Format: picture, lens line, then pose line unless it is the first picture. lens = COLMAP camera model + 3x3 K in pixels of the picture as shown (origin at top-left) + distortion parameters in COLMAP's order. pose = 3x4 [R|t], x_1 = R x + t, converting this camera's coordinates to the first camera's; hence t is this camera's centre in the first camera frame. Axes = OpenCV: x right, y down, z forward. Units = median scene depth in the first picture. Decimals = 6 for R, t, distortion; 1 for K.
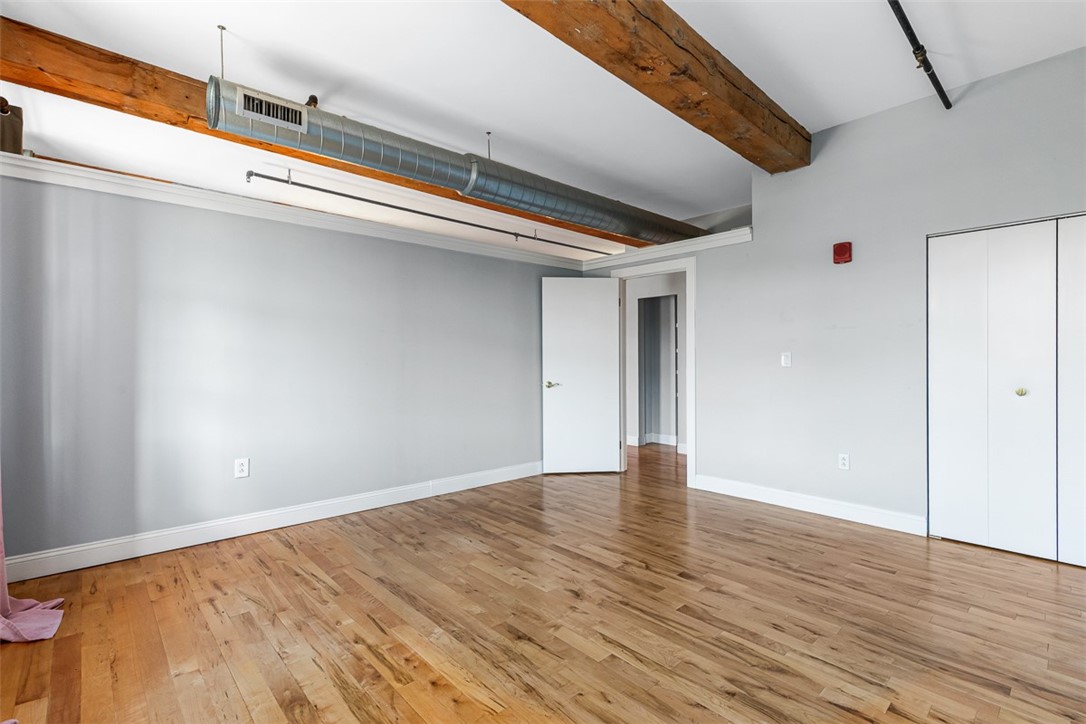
lens RADIAL K [[496.0, 0, 544.5], [0, 496.0, 354.2], [0, 0, 1]] dist [0.014007, -0.004651]
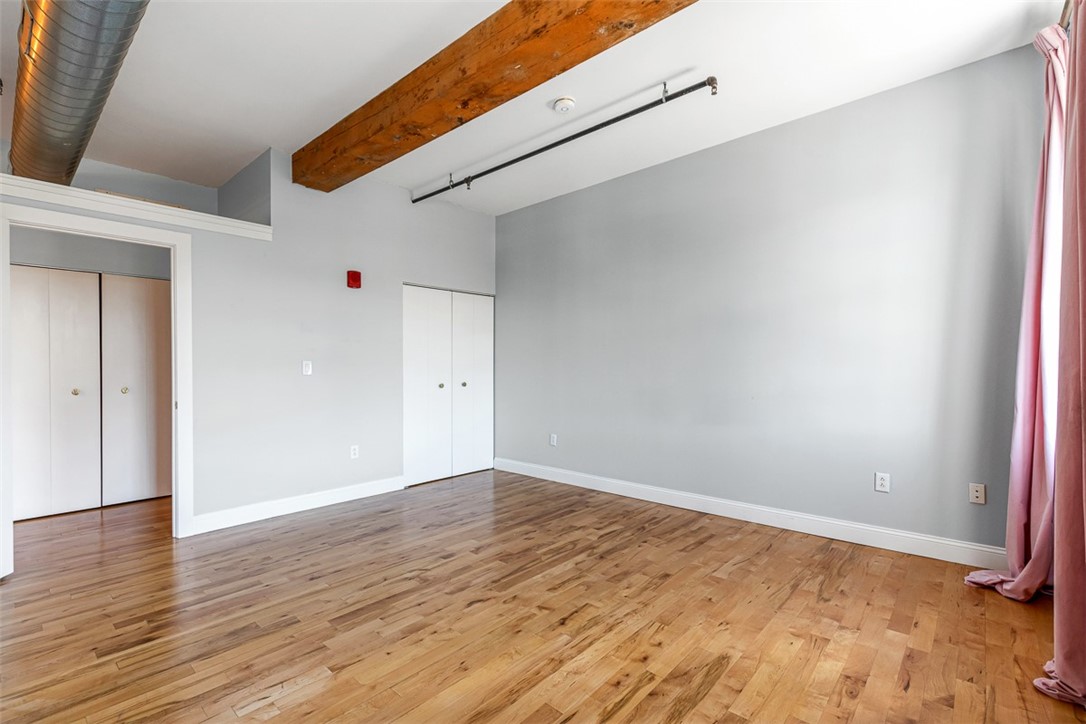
lens RADIAL K [[496.0, 0, 541.7], [0, 496.0, 362.8], [0, 0, 1]] dist [0.014007, -0.004651]
pose [[-0.095285, 0.008254, 0.995416, -0.745767], [-0.005419, 0.999947, -0.008810, 0.008581], [-0.995435, -0.006233, -0.095236, 0.764146]]
